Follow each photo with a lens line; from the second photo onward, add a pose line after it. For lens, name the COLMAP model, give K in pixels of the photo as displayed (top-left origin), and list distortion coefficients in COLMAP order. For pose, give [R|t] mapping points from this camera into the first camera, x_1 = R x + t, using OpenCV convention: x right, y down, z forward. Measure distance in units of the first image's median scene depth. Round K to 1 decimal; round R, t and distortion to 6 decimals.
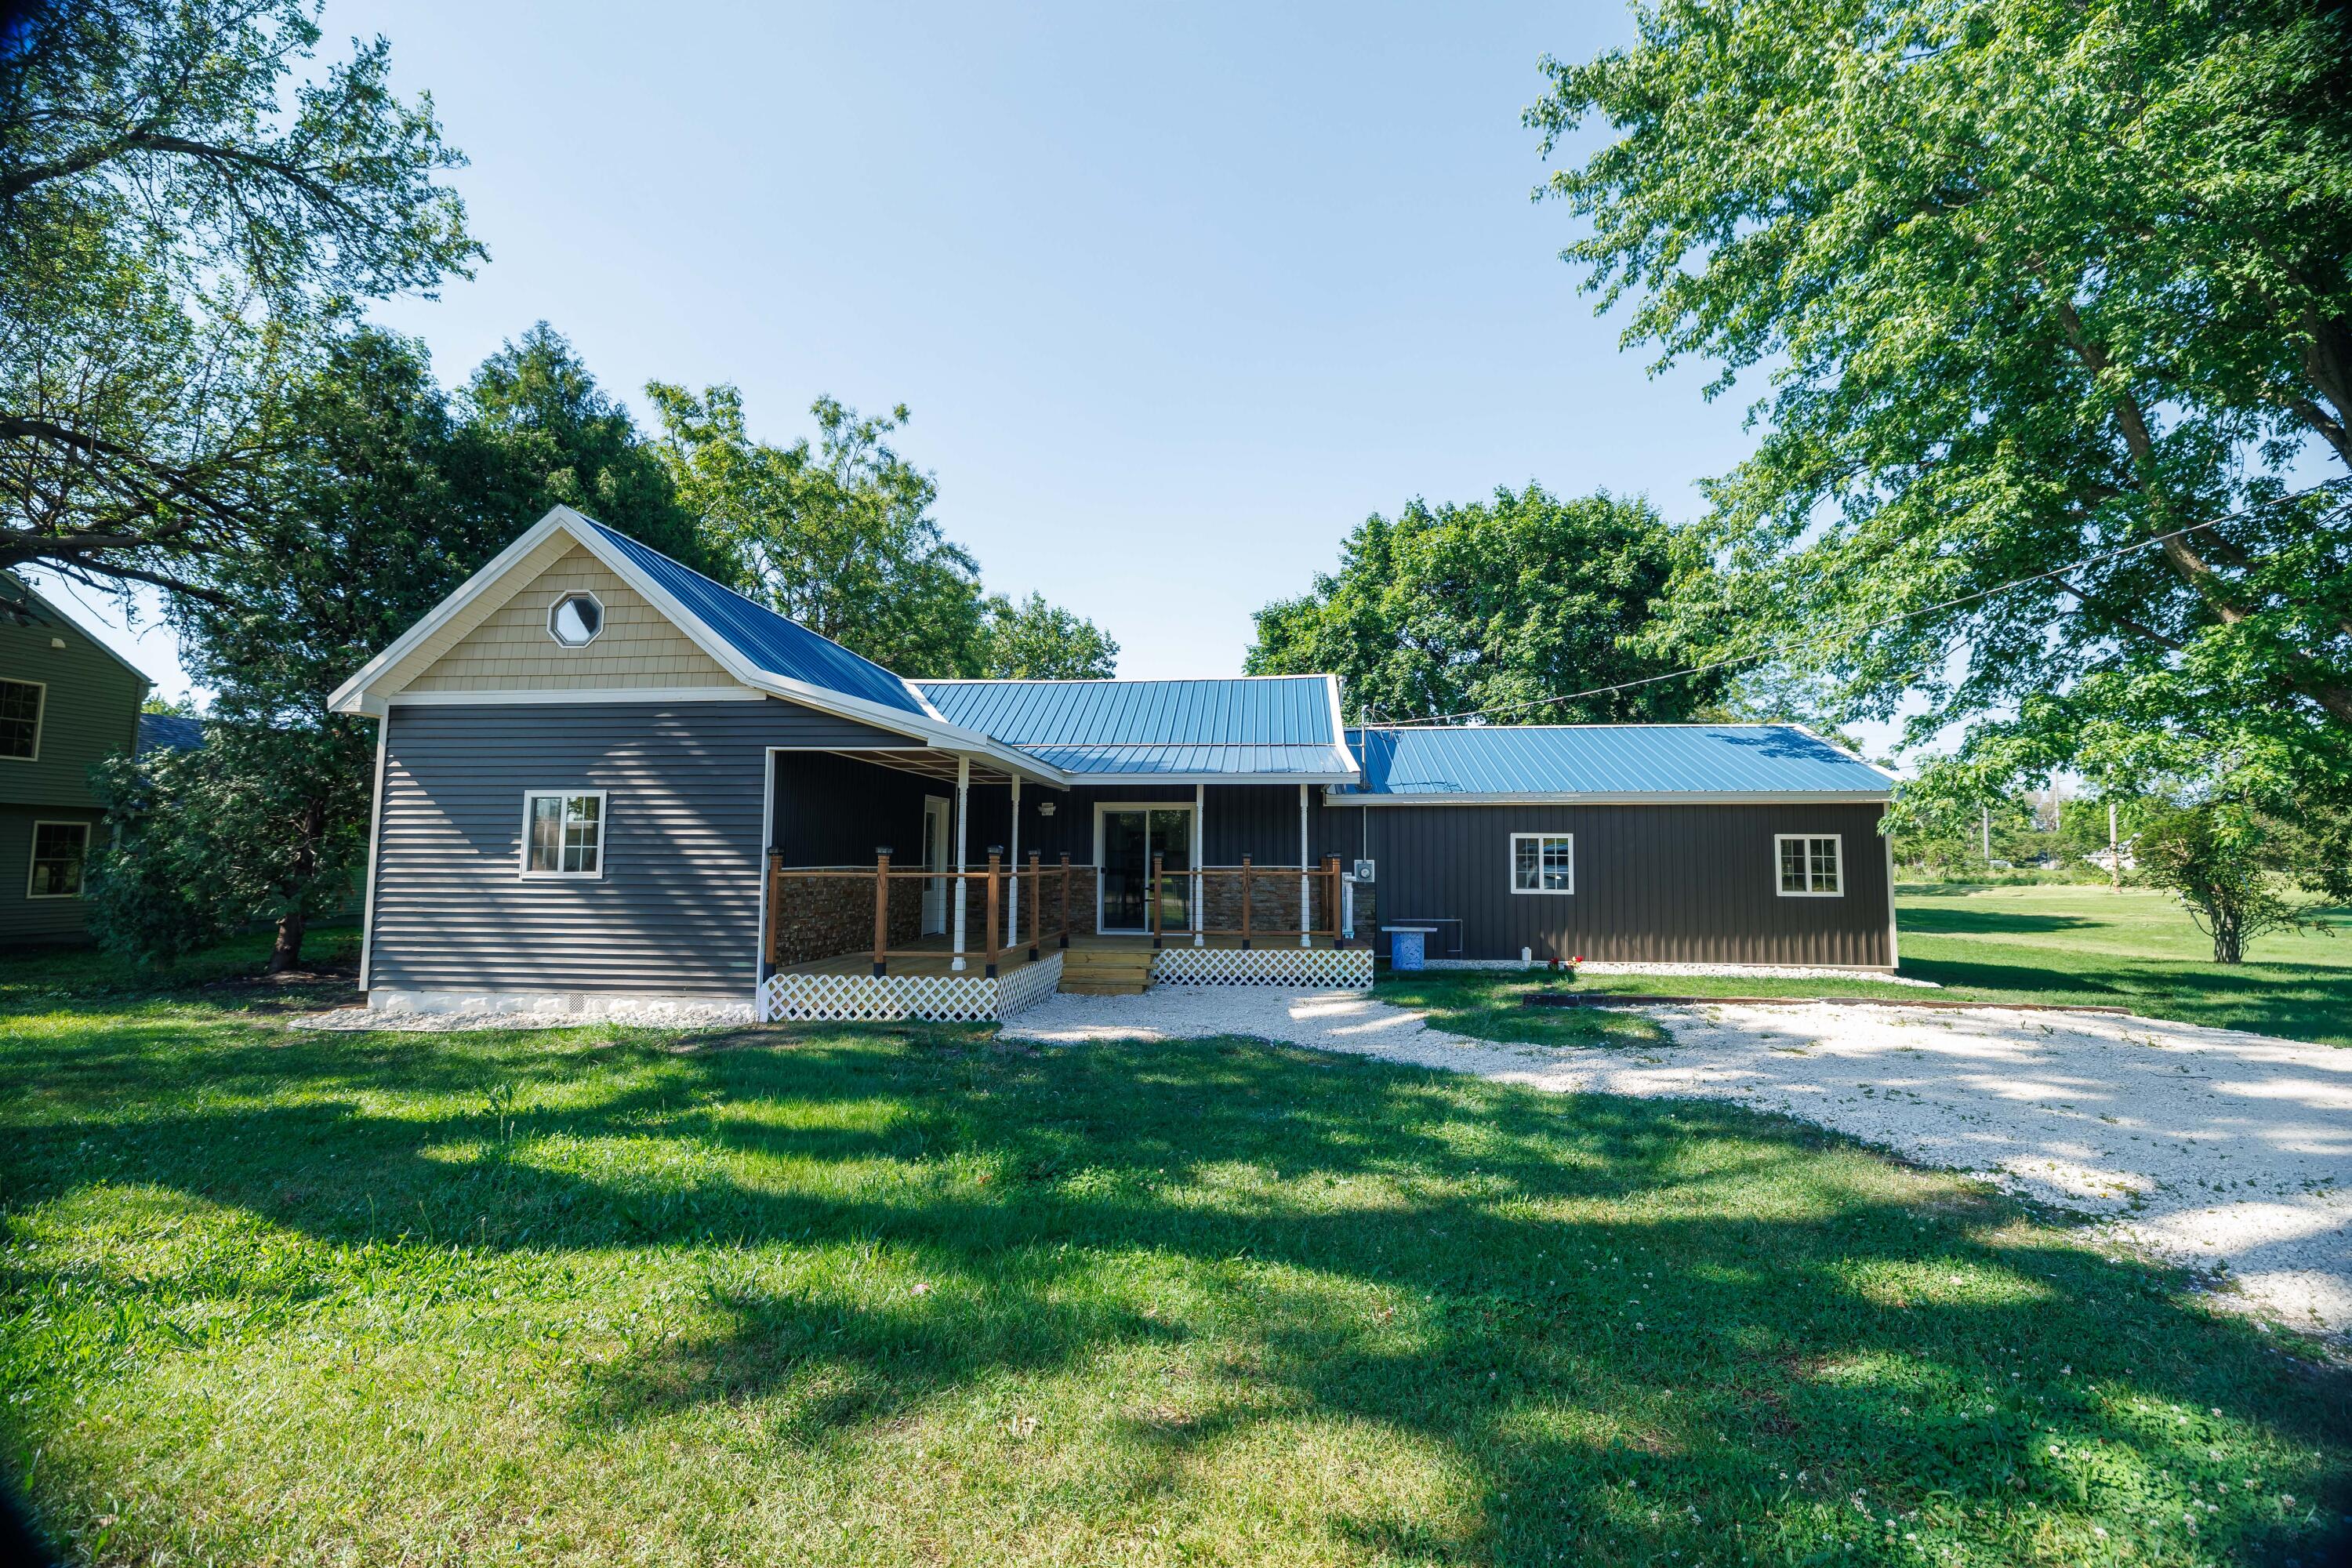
lens RADIAL K [[979.6, 0, 1176.0], [0, 979.6, 784.0], [0, 0, 1]] dist [-0.000660, -0.000104]
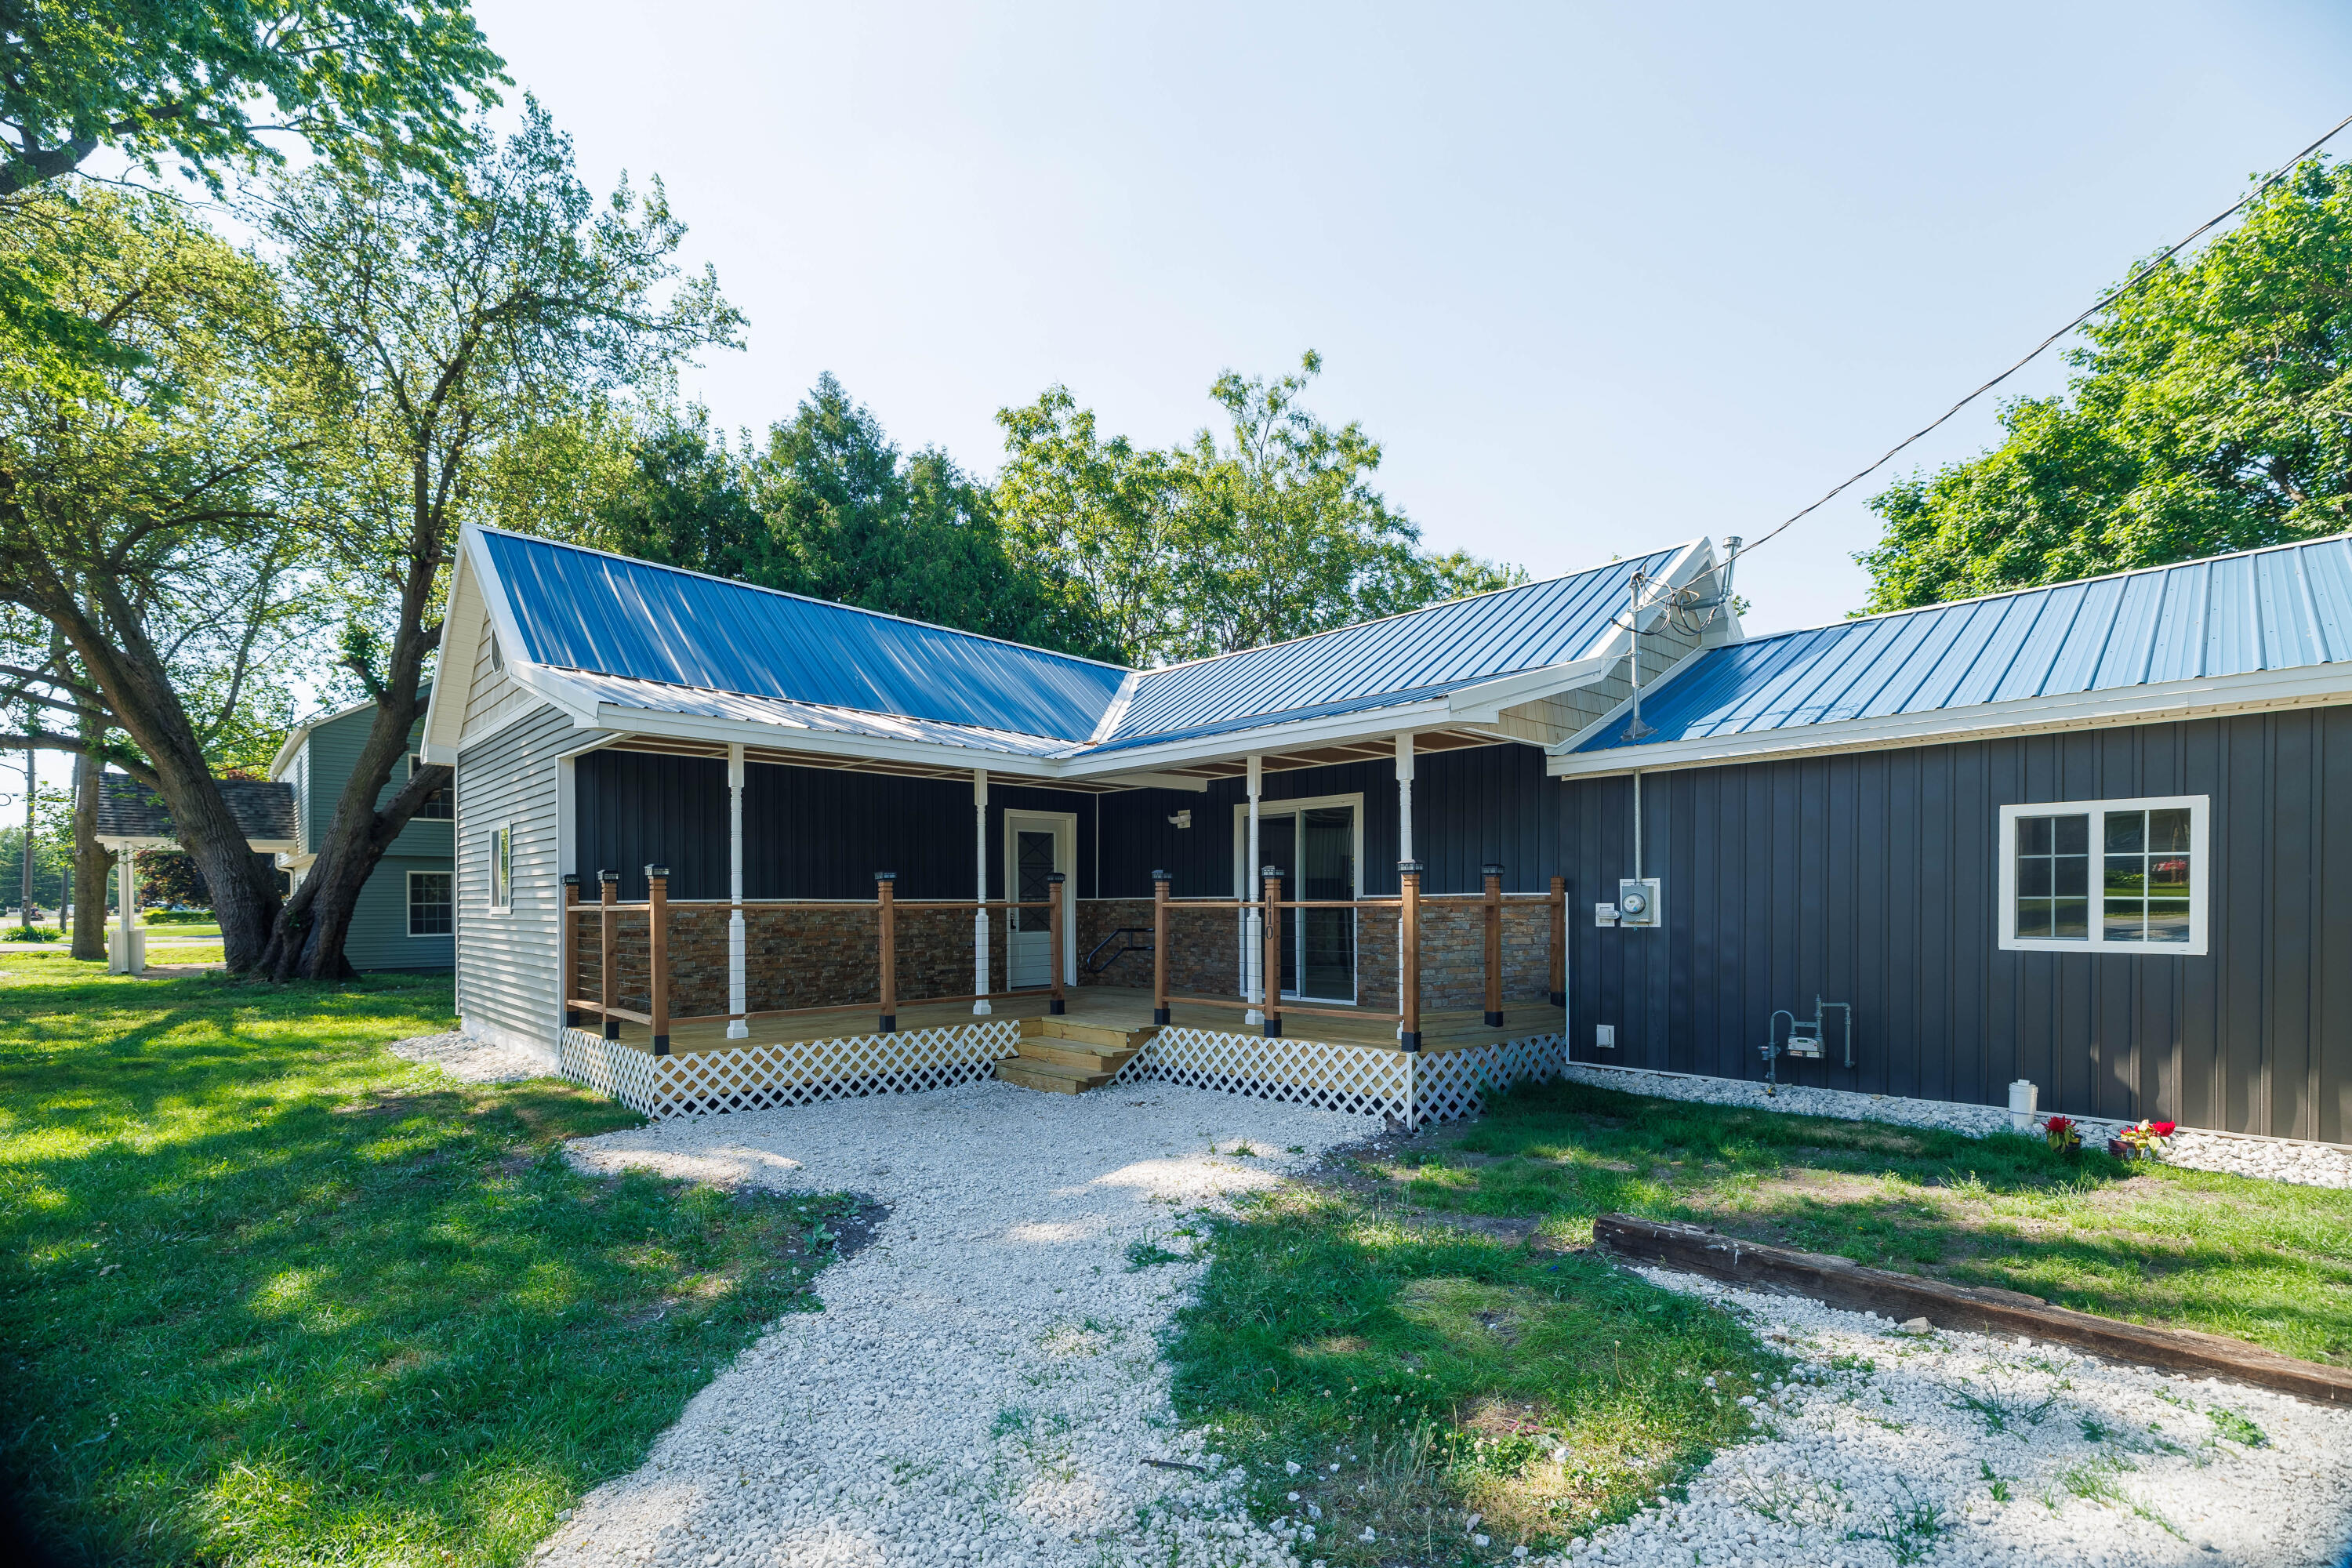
lens RADIAL K [[988.6, 0, 1171.2], [0, 988.6, 918.9], [0, 0, 1]] dist [0.012138, 0.000196]
pose [[0.766535, 0.003586, -0.642192, 0.331299], [0.062340, 0.994846, 0.079966, 0.039524], [0.639169, -0.101331, 0.762361, 0.423132]]
